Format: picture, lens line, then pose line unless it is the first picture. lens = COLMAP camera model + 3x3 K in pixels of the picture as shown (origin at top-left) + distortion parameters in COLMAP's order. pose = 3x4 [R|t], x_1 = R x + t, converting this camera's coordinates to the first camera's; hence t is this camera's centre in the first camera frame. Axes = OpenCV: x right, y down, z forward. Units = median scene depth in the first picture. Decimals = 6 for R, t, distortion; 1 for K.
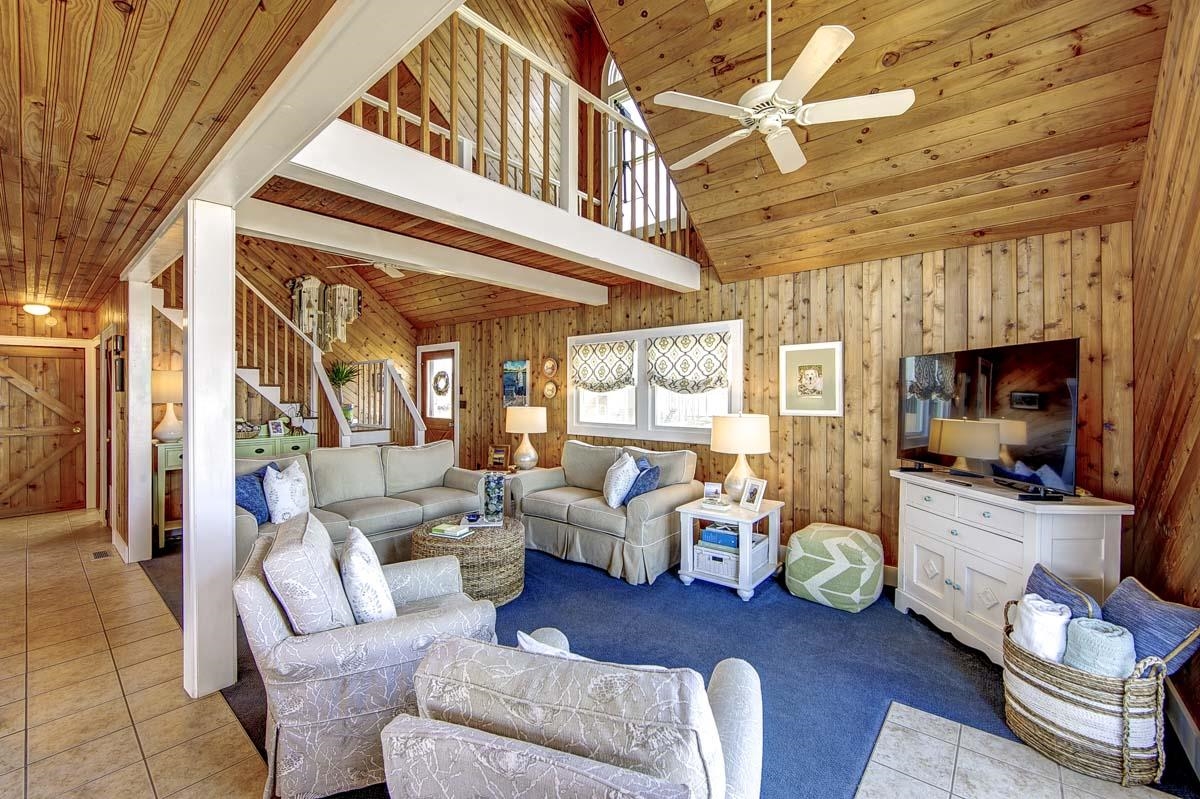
lens RADIAL K [[483.0, 0, 598.3], [0, 483.0, 393.6], [0, 0, 1]] dist [-0.003320, 0.000314]
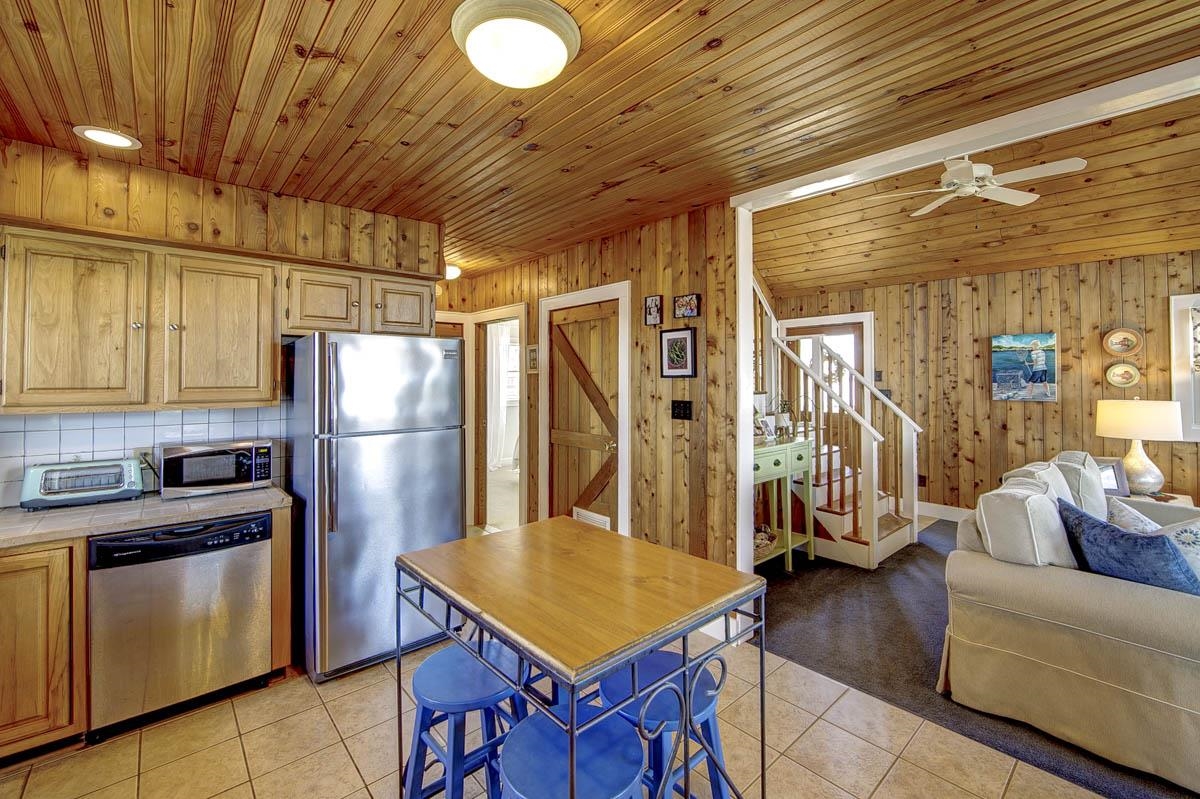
lens RADIAL K [[499.6, 0, 604.9], [0, 499.6, 378.3], [0, 0, 1]] dist [-0.009647, 0.000056]
pose [[0.990981, 0.000529, -0.134005, -0.674379], [-0.000617, 1.000000, -0.000622, -0.002280], [0.134004, 0.000699, 0.990980, 0.193220]]
